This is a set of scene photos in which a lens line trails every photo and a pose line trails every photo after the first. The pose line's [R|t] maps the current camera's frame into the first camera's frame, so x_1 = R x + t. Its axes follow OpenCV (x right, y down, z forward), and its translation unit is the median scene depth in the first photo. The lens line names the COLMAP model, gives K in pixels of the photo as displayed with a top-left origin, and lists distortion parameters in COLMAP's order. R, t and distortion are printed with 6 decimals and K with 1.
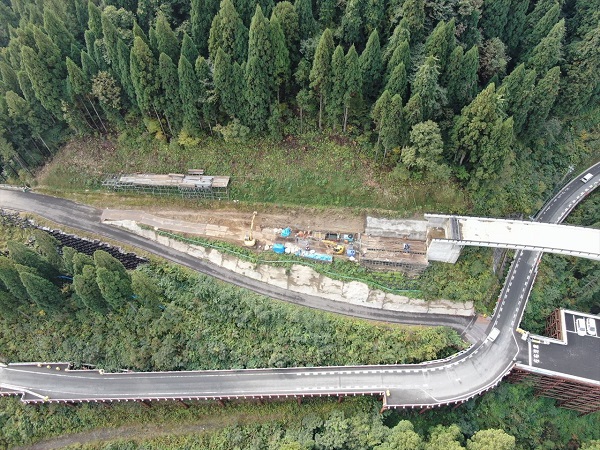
lens RADIAL K [[432.0, 0, 300.0], [0, 432.0, 225.0], [0, 0, 1]] dist [-0.006392, 0.000401]
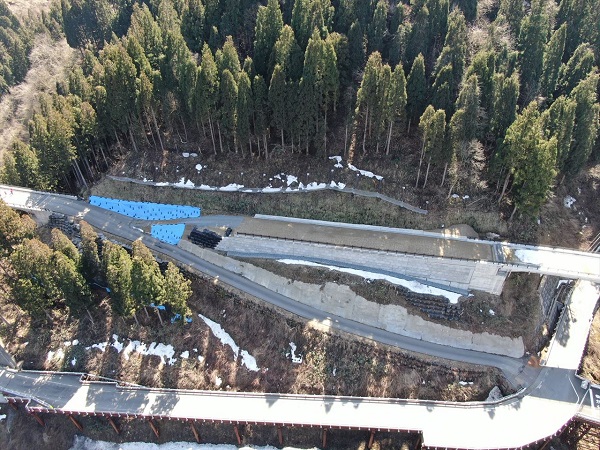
lens RADIAL K [[432.0, 0, 300.0], [0, 432.0, 225.0], [0, 0, 1]] dist [-0.006392, 0.000401]
pose [[0.995200, 0.066983, -0.071347, -0.020210], [-0.083151, 0.963213, -0.255550, 0.234169], [0.051605, 0.260256, 0.964160, 0.035163]]
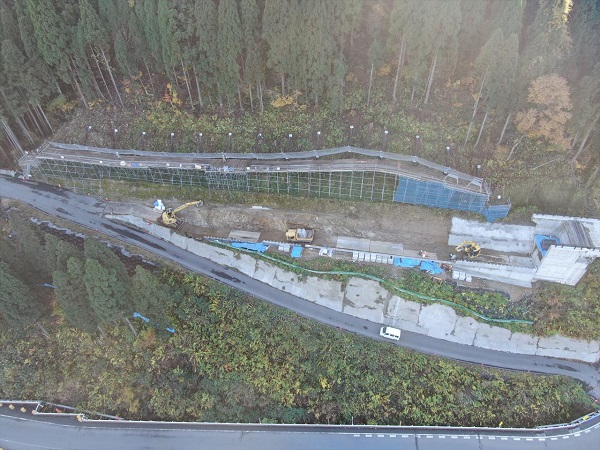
lens RADIAL K [[432.0, 0, 300.0], [0, 432.0, 225.0], [0, 0, 1]] dist [-0.006392, 0.000401]
pose [[0.998592, 0.038329, -0.036669, -0.085892], [-0.043313, 0.988257, -0.146536, 0.122500], [0.030622, 0.147918, 0.988525, 0.273354]]
